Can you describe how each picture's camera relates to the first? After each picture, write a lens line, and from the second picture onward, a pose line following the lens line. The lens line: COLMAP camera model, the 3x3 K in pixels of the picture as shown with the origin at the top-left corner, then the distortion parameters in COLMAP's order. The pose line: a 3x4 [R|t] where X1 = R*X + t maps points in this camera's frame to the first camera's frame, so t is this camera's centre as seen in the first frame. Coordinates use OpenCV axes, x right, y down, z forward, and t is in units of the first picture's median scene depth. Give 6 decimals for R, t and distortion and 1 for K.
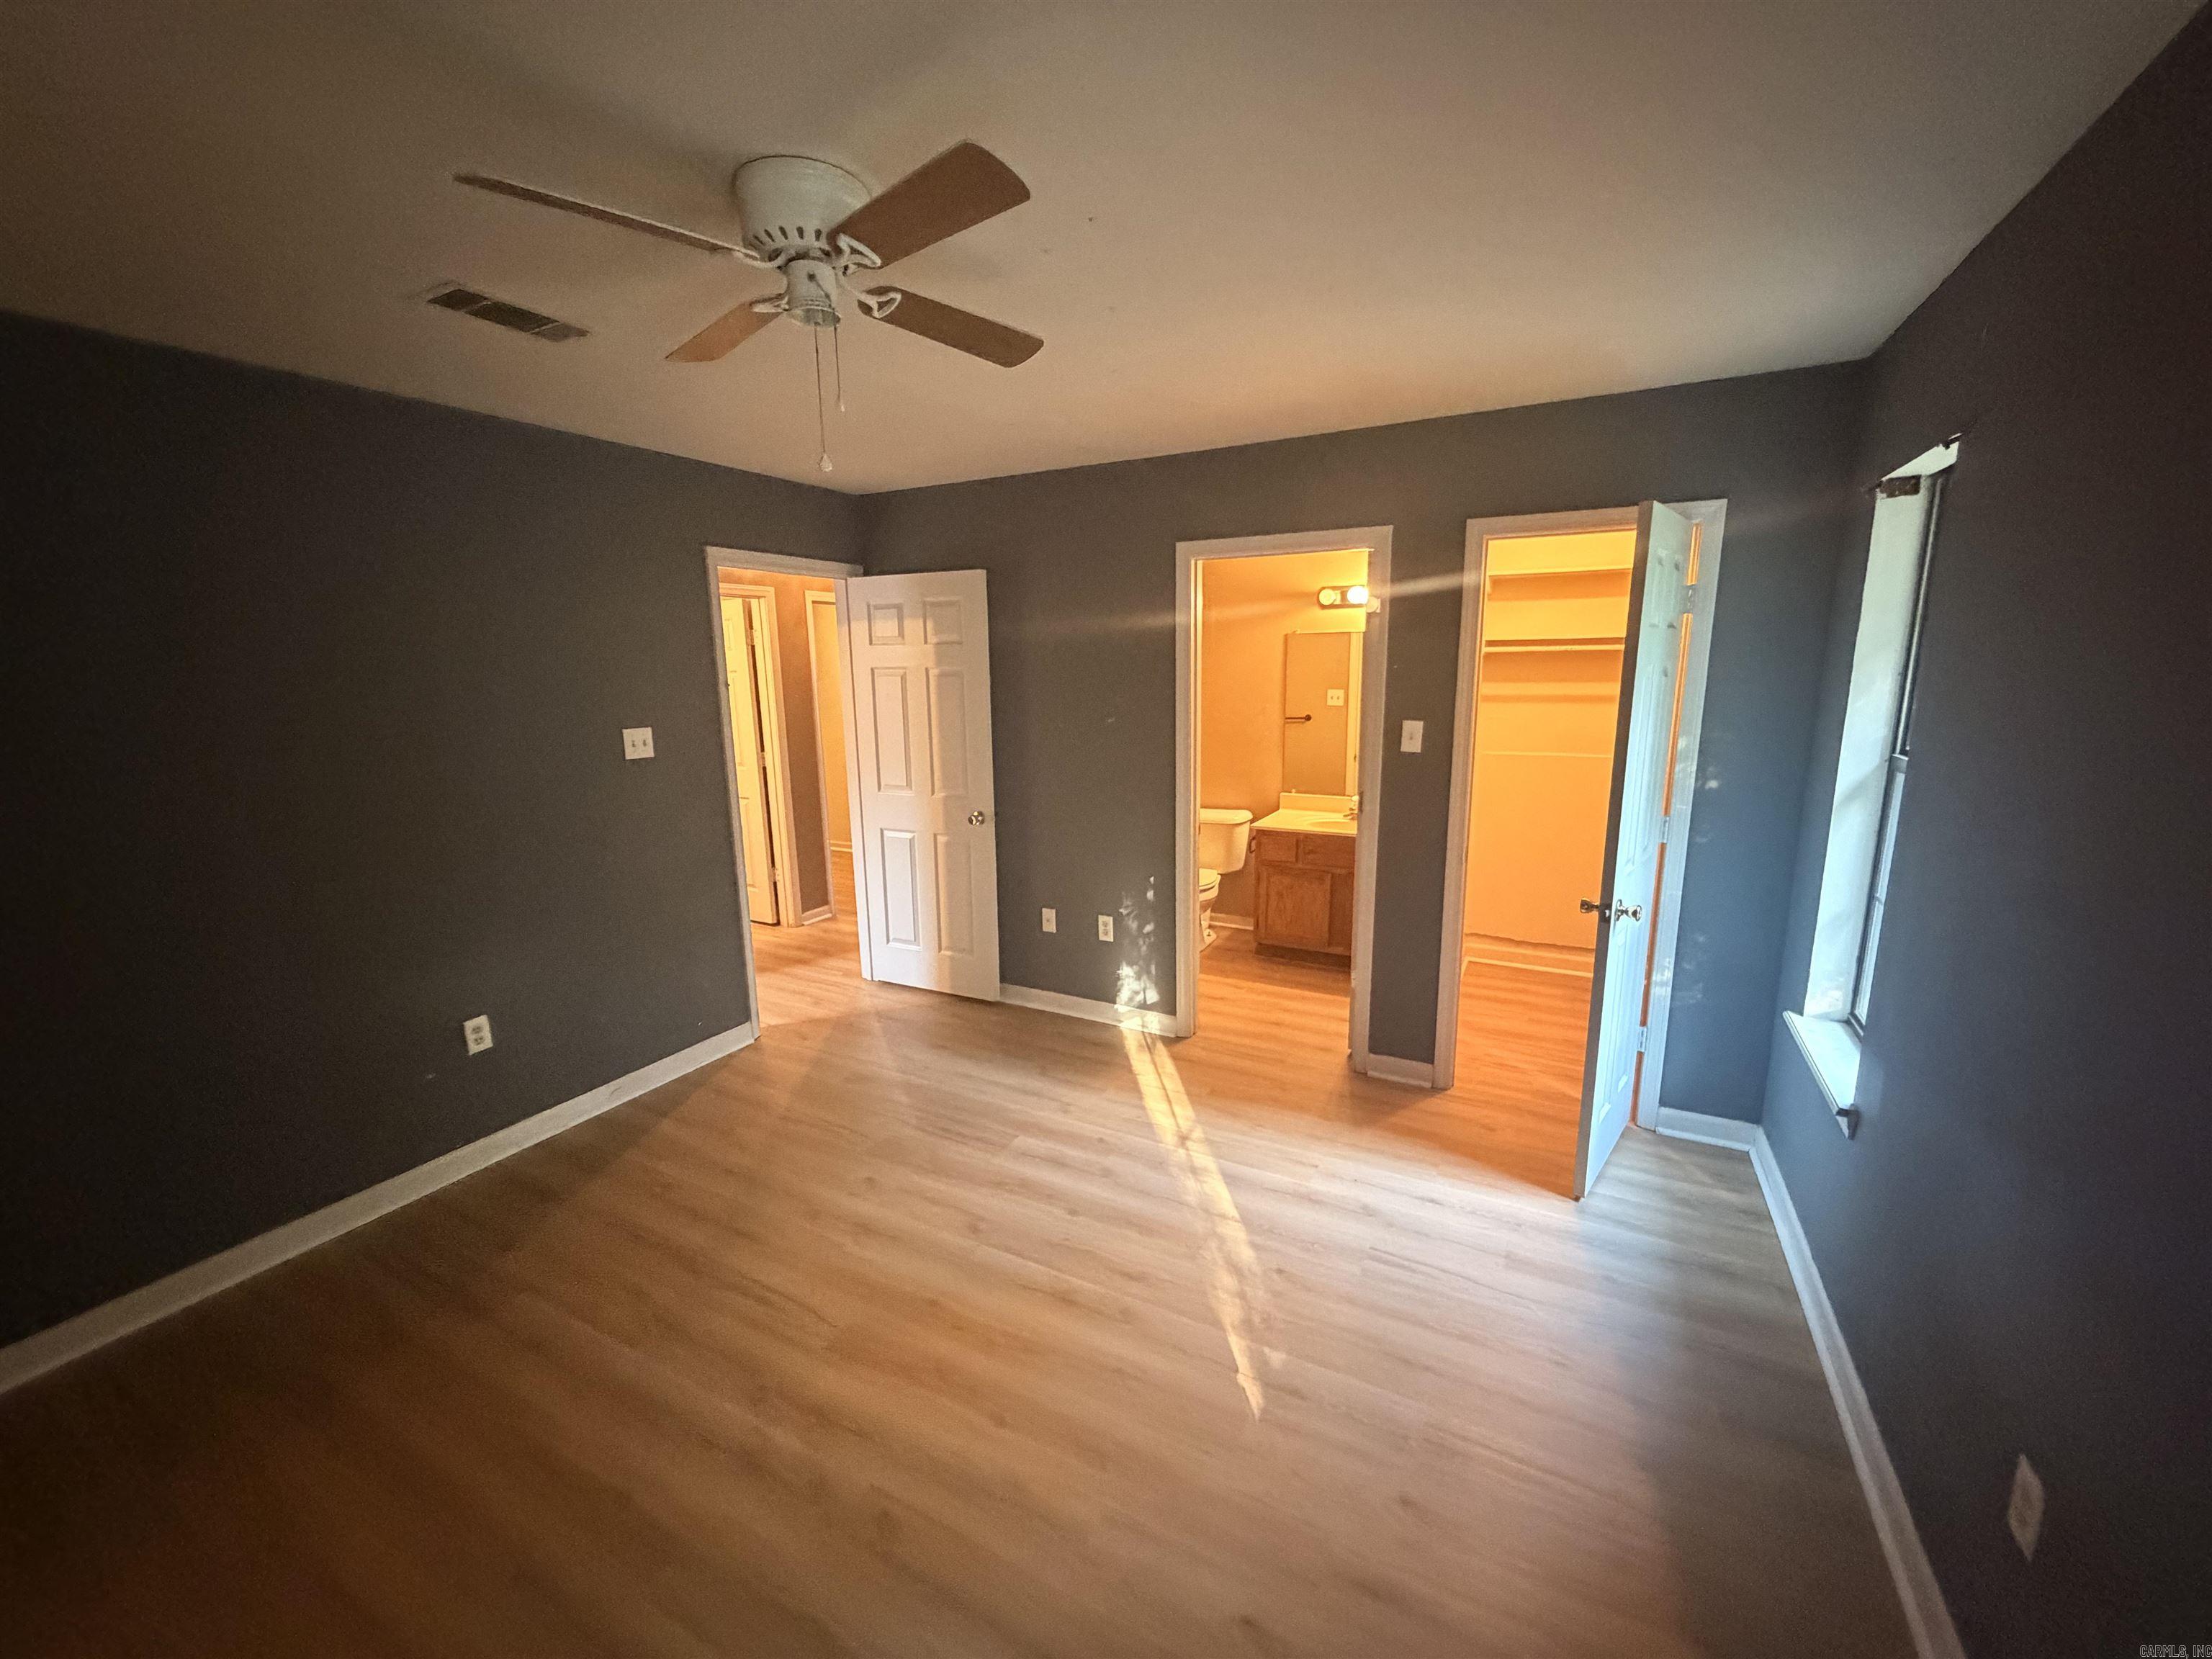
lens RADIAL K [[882.5, 0, 1100.8], [0, 882.5, 833.6], [0, 0, 1]] dist [0.006302, -0.000198]
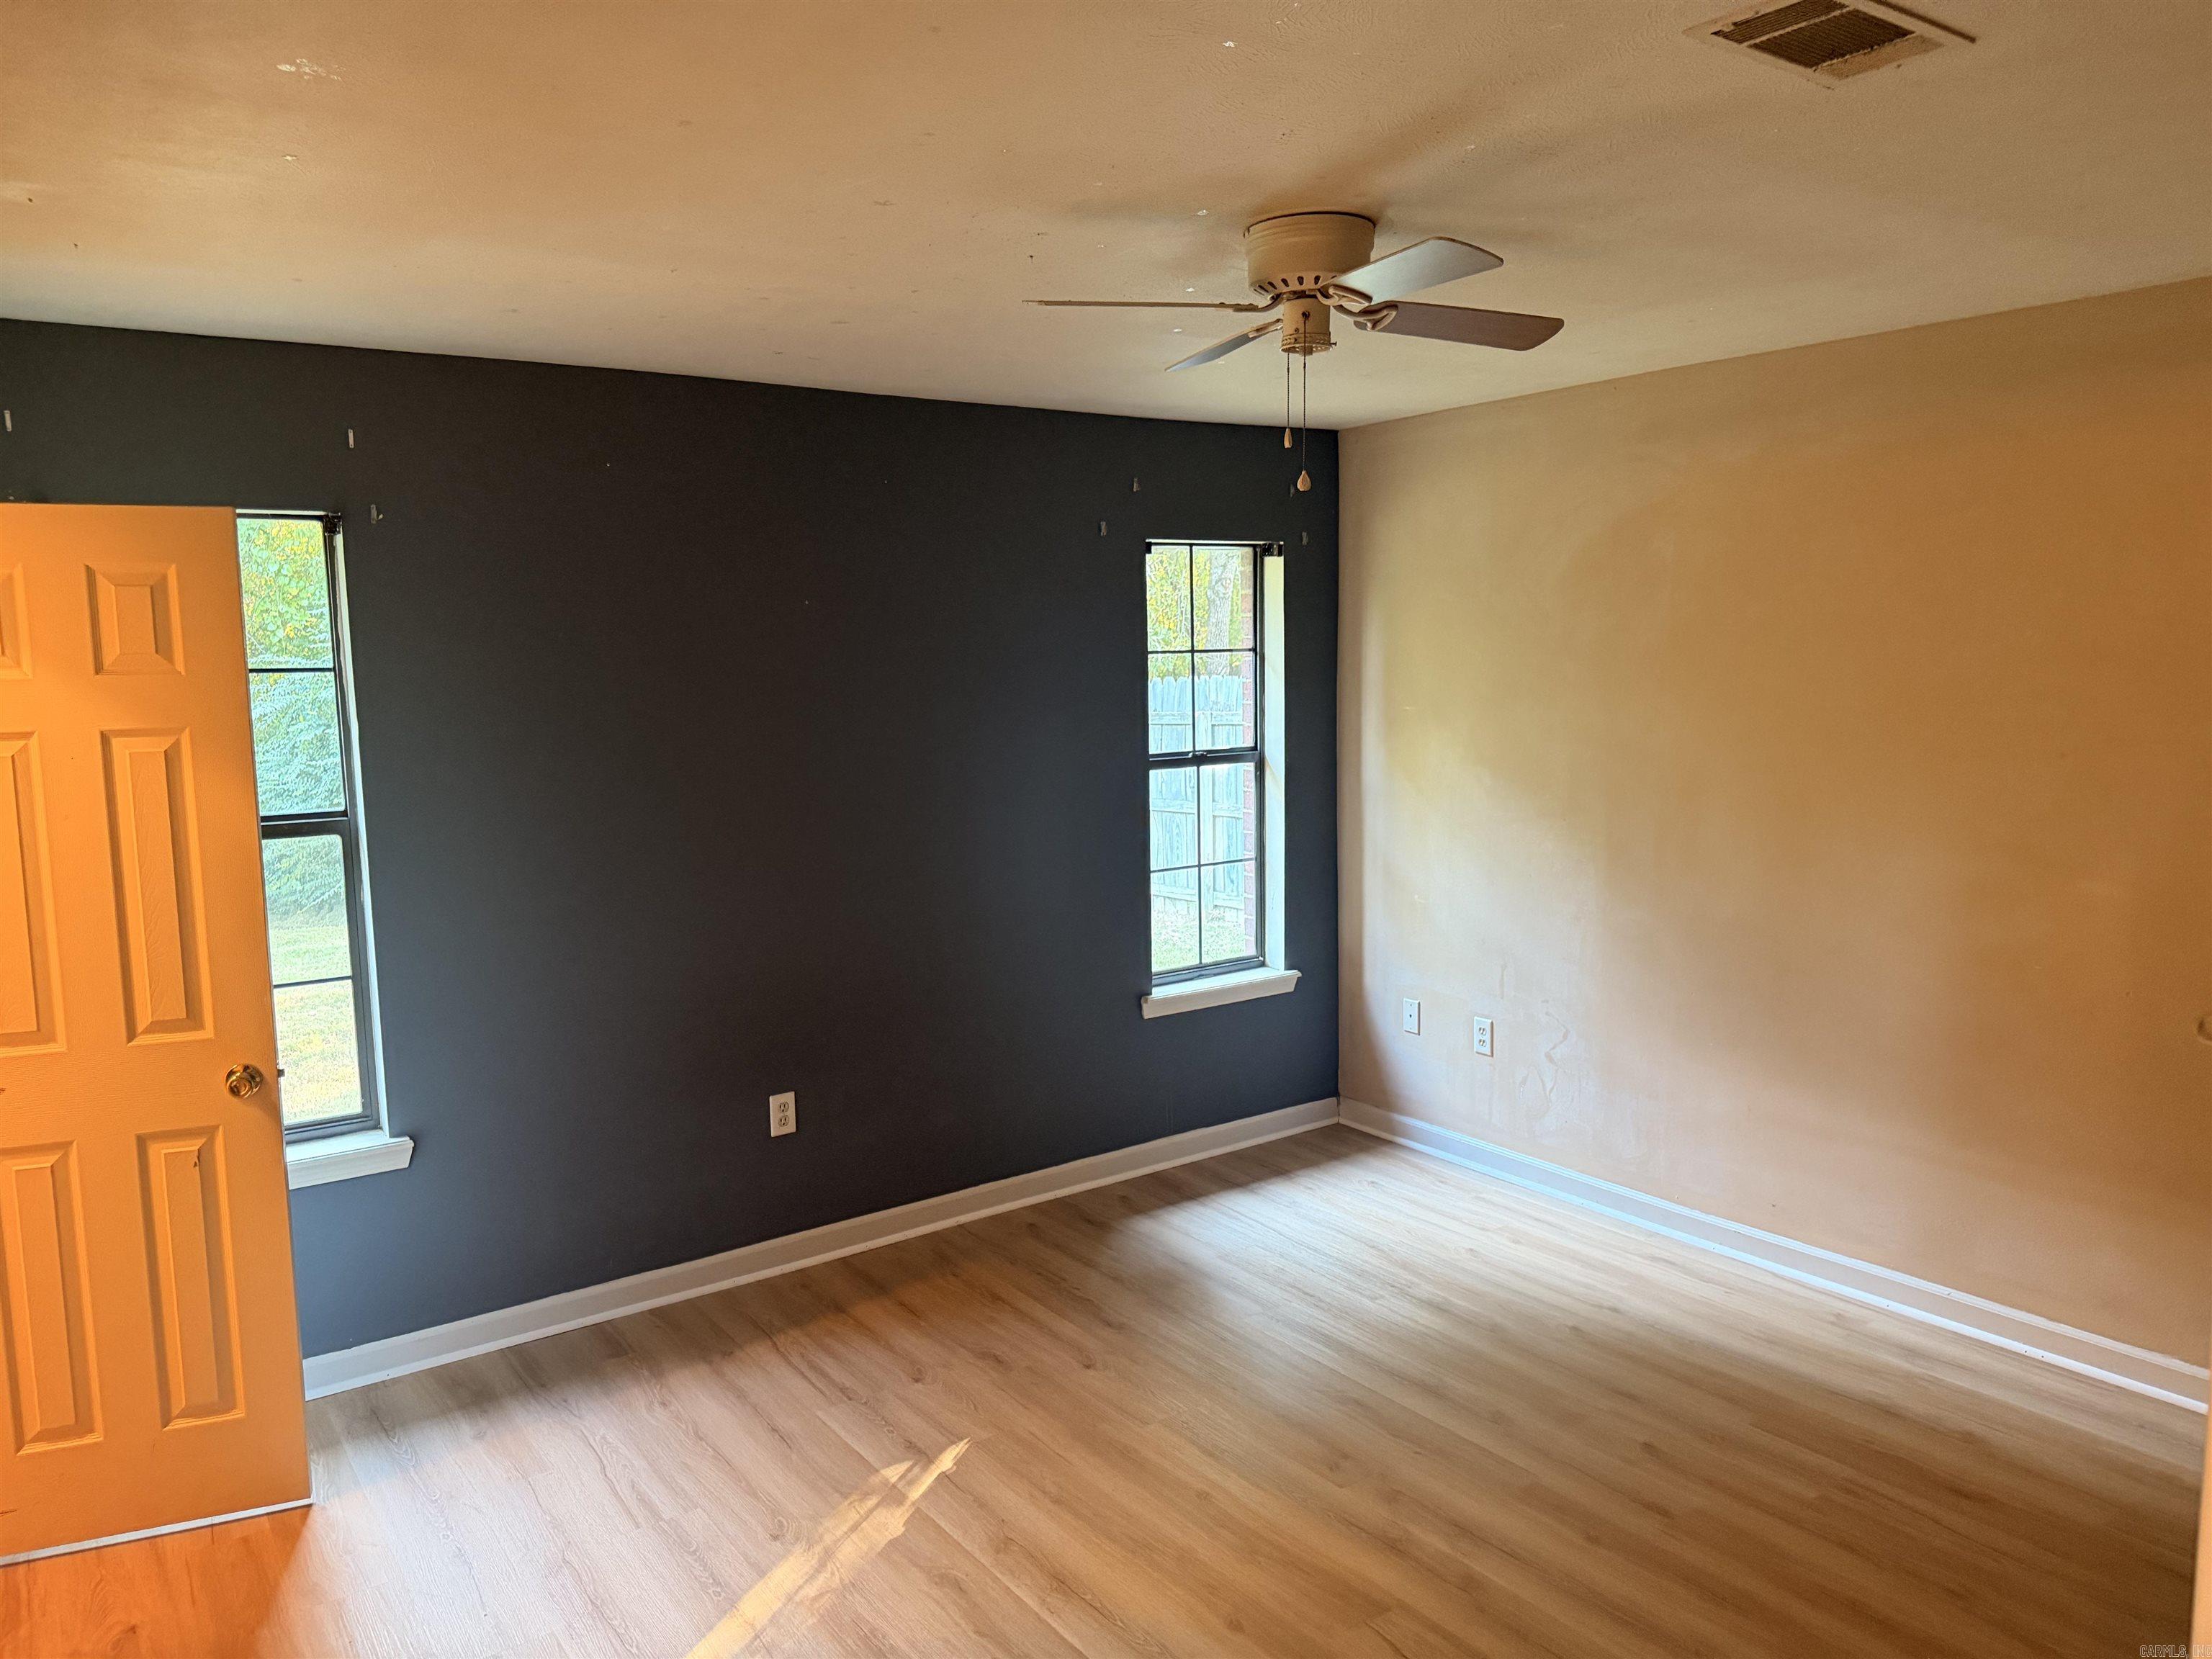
lens RADIAL K [[1556.4, 0, 1103.4], [0, 1556.4, 851.4], [0, 0, 1]] dist [0.088190, -0.112603]
pose [[-0.896764, -0.028879, 0.441565, -0.493578], [0.108897, 0.952778, 0.283469, -0.315196], [-0.428900, 0.302290, -0.851273, 1.515982]]
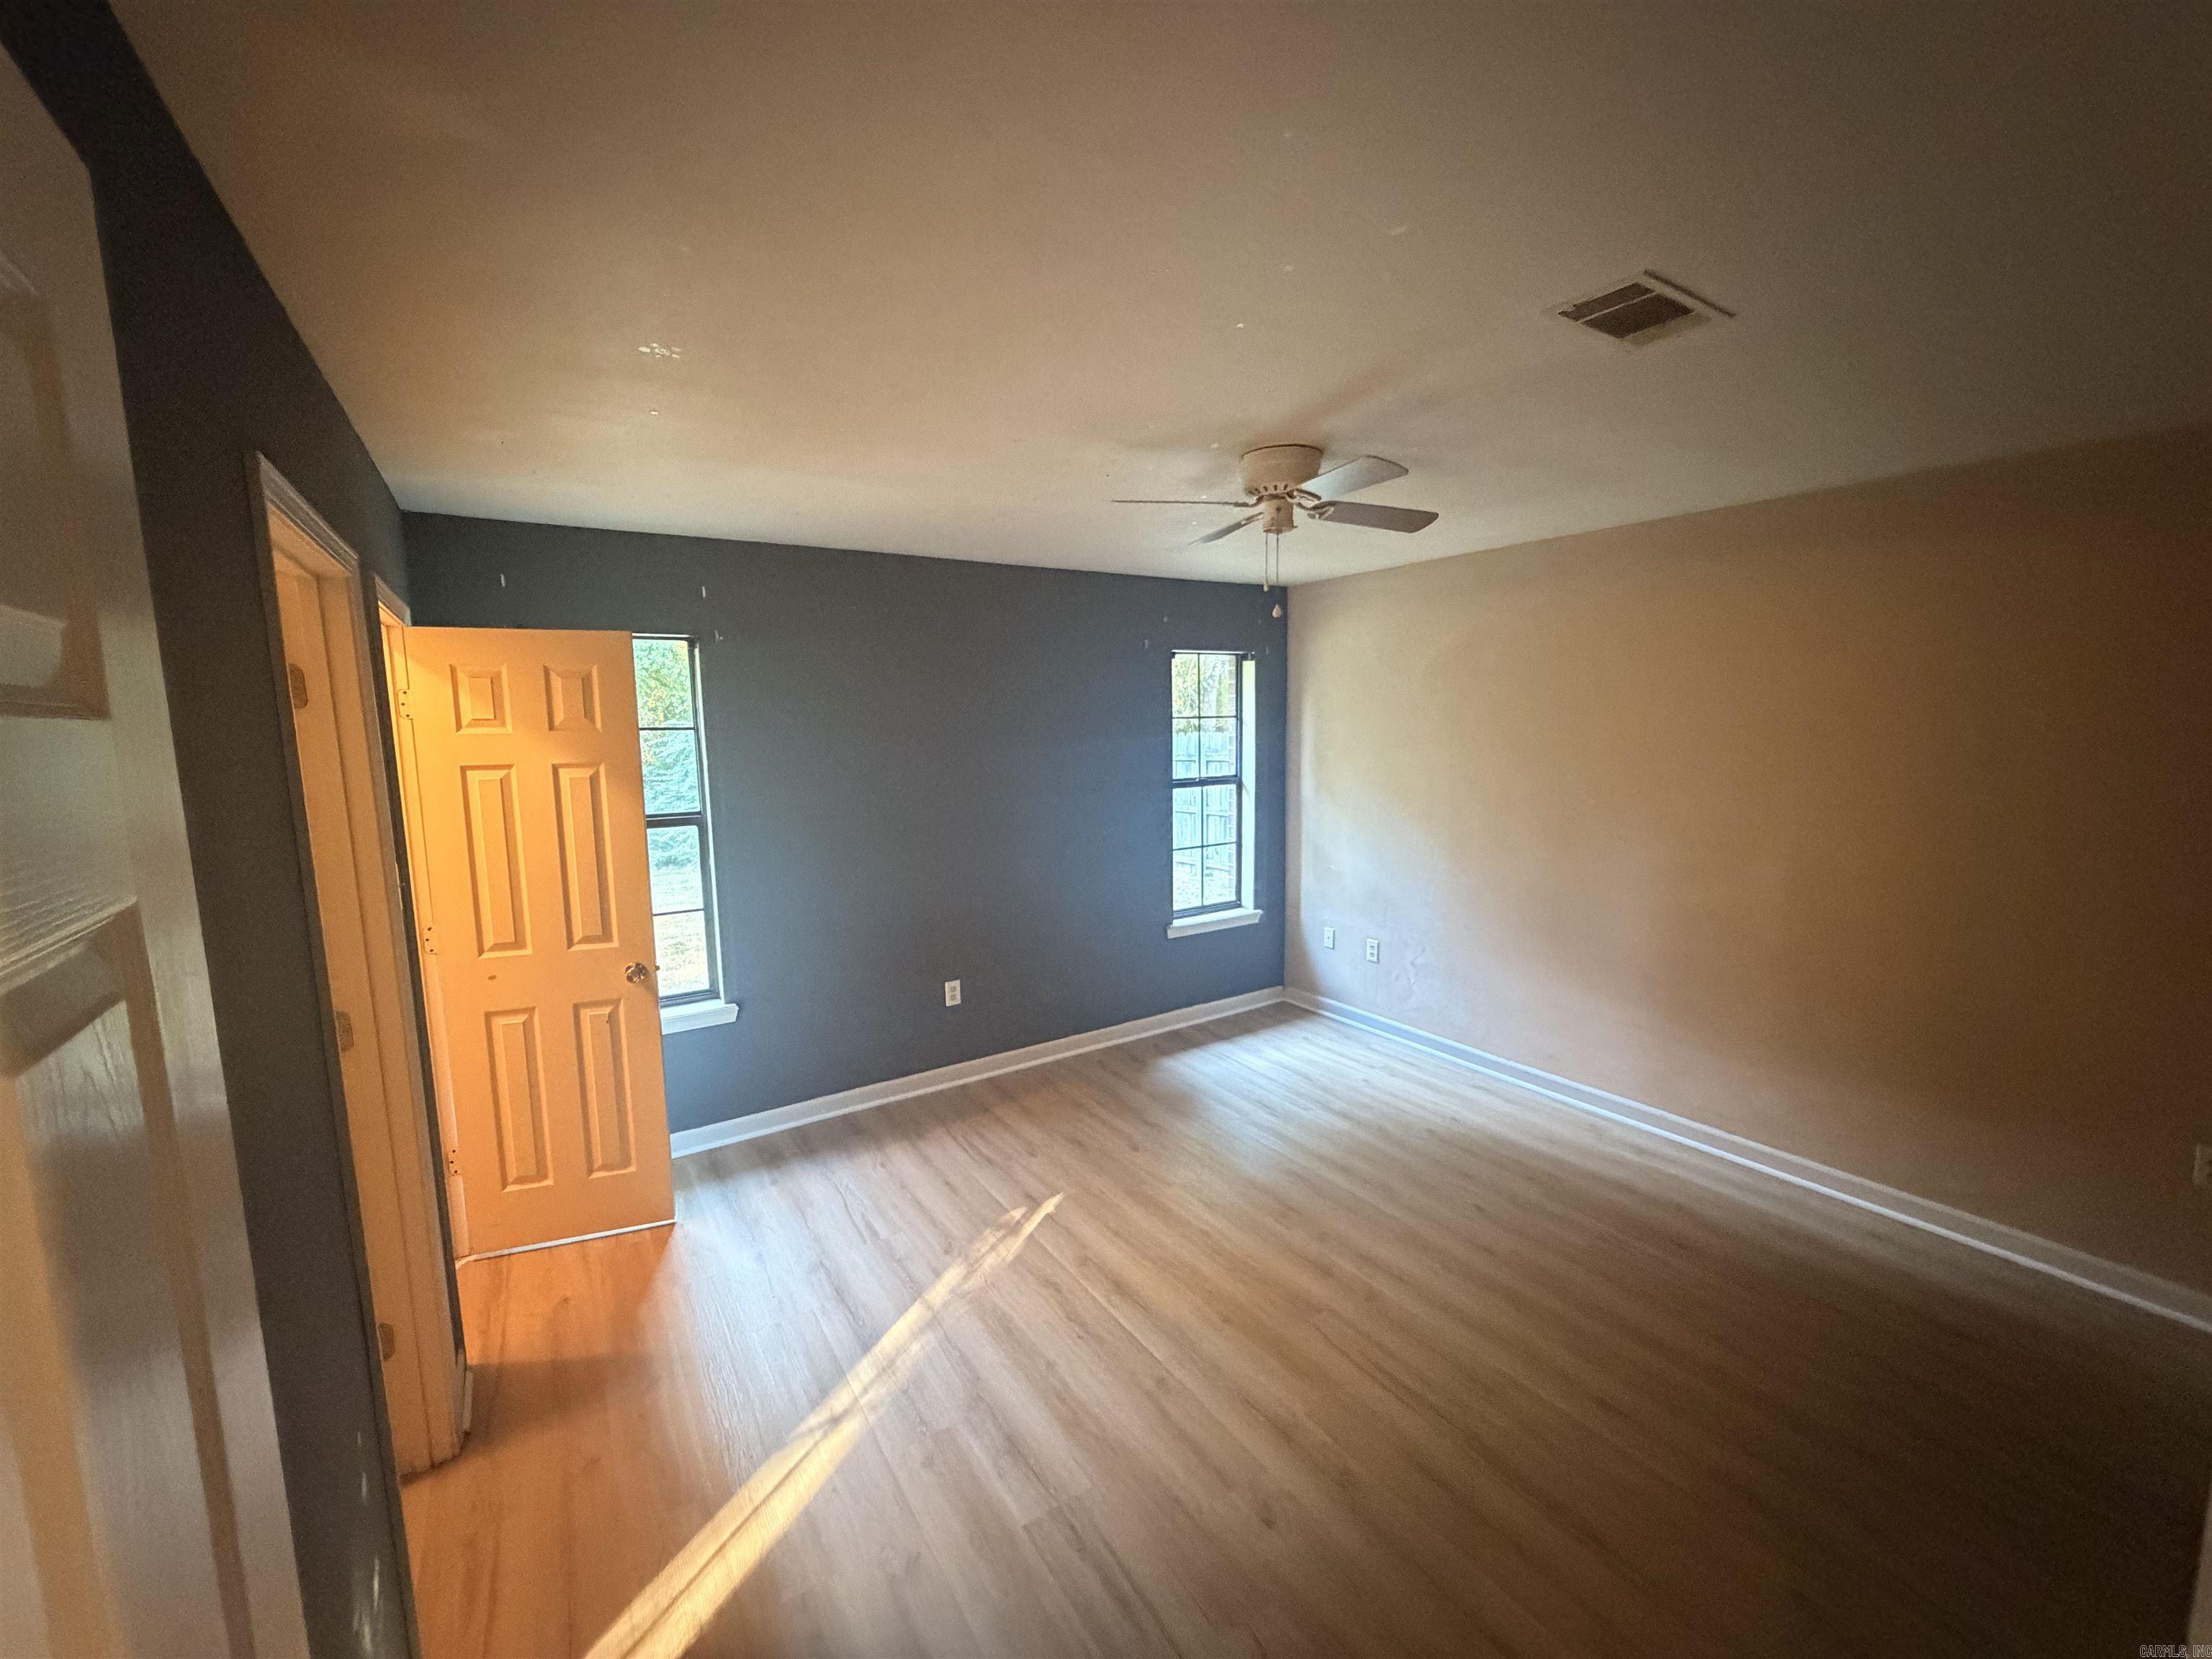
lens RADIAL K [[882.5, 0, 1100.8], [0, 882.5, 833.6], [0, 0, 1]] dist [0.006302, -0.000198]
pose [[-0.876809, -0.037686, 0.479359, -0.445576], [0.112850, 0.952950, 0.281337, -0.301814], [-0.467408, 0.300774, -0.831303, 1.444292]]
